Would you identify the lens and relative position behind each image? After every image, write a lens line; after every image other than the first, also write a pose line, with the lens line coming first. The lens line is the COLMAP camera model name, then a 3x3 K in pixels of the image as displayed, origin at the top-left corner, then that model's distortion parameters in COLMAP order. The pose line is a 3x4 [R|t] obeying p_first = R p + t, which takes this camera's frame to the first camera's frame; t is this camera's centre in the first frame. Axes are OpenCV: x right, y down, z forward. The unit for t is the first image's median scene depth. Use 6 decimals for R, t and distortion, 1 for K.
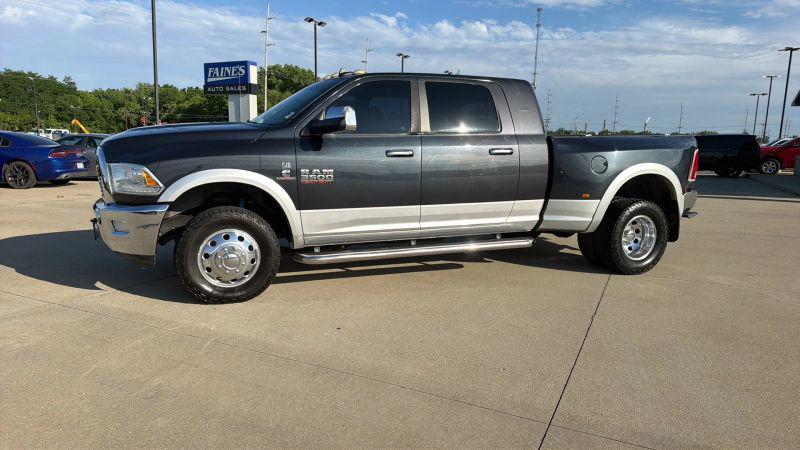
lens RADIAL K [[537.8, 0, 386.3], [0, 537.8, 227.9], [0, 0, 1]] dist [0.031600, -0.031415]
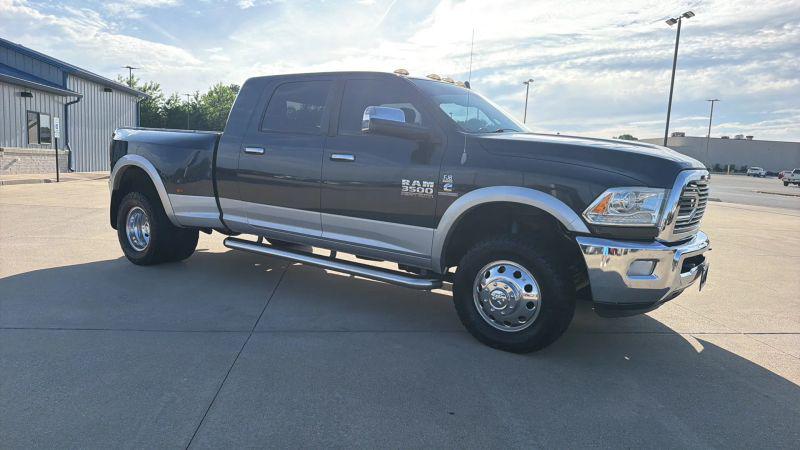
lens RADIAL K [[550.8, 0, 387.1], [0, 550.8, 227.1], [0, 0, 1]] dist [0.031528, -0.033838]
pose [[-0.527273, -0.144757, 0.837274, -0.914388], [0.078887, 0.972785, 0.217865, -0.266771], [-0.846026, 0.180925, -0.501504, 1.703478]]
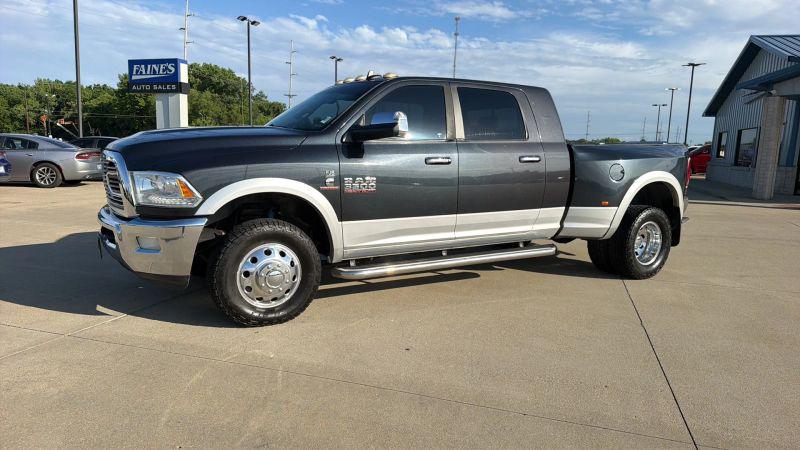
lens RADIAL K [[537.4, 0, 391.0], [0, 537.4, 225.8], [0, 0, 1]] dist [0.040350, -0.040956]
pose [[0.988535, -0.013006, 0.150433, -0.193778], [0.014555, 0.999852, -0.009197, -0.014143], [-0.150291, 0.011281, 0.988577, 0.061735]]
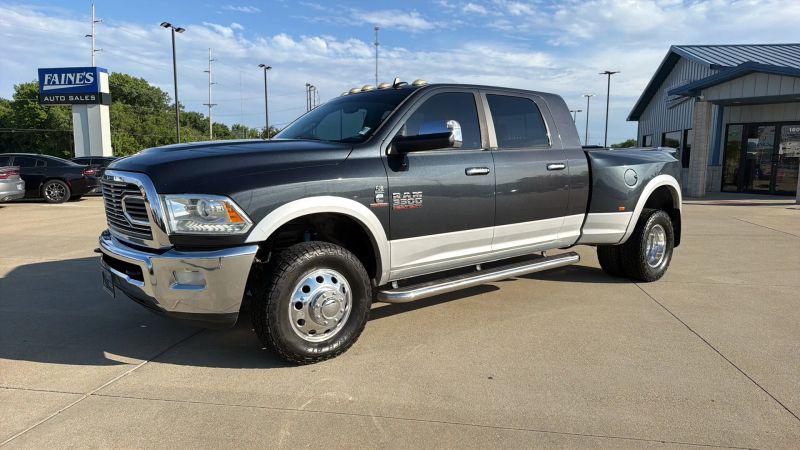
lens RADIAL K [[538.9, 0, 397.2], [0, 538.9, 222.1], [0, 0, 1]] dist [0.041520, -0.043451]
pose [[0.954718, -0.051292, 0.293058, -0.357166], [0.061582, 0.997764, -0.025991, -0.035203], [-0.291069, 0.042862, 0.955741, 0.159699]]
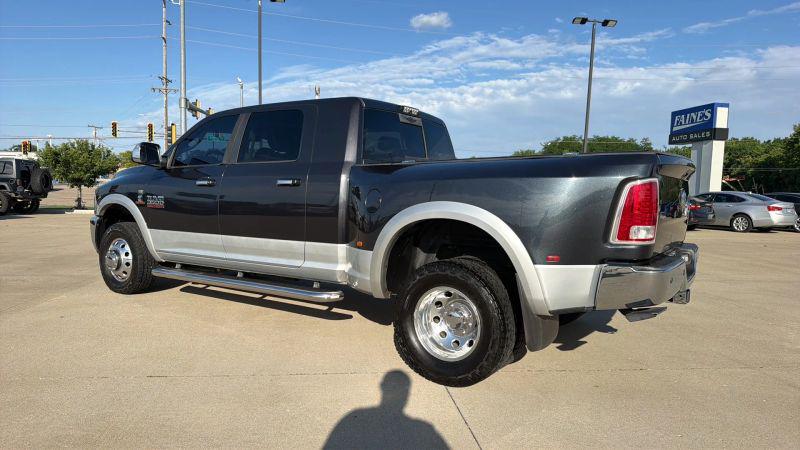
lens RADIAL K [[537.1, 0, 398.2], [0, 537.1, 236.0], [0, 0, 1]] dist [0.055198, -0.066209]
pose [[0.564587, 0.068425, -0.822533, 1.051710], [-0.142600, 0.989658, -0.015552, -0.070140], [0.812962, 0.126073, 0.568505, 0.679561]]
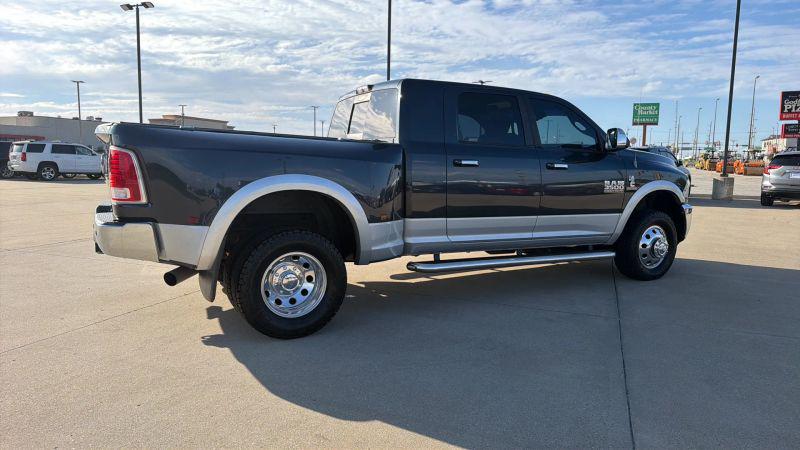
lens RADIAL K [[552.4, 0, 397.8], [0, 552.4, 225.2], [0, 0, 1]] dist [0.037442, -0.039185]
pose [[-0.992390, -0.021331, -0.121269, 0.299304], [-0.053193, 0.962505, 0.265996, -0.343745], [0.111049, 0.270423, -0.956316, 2.299367]]
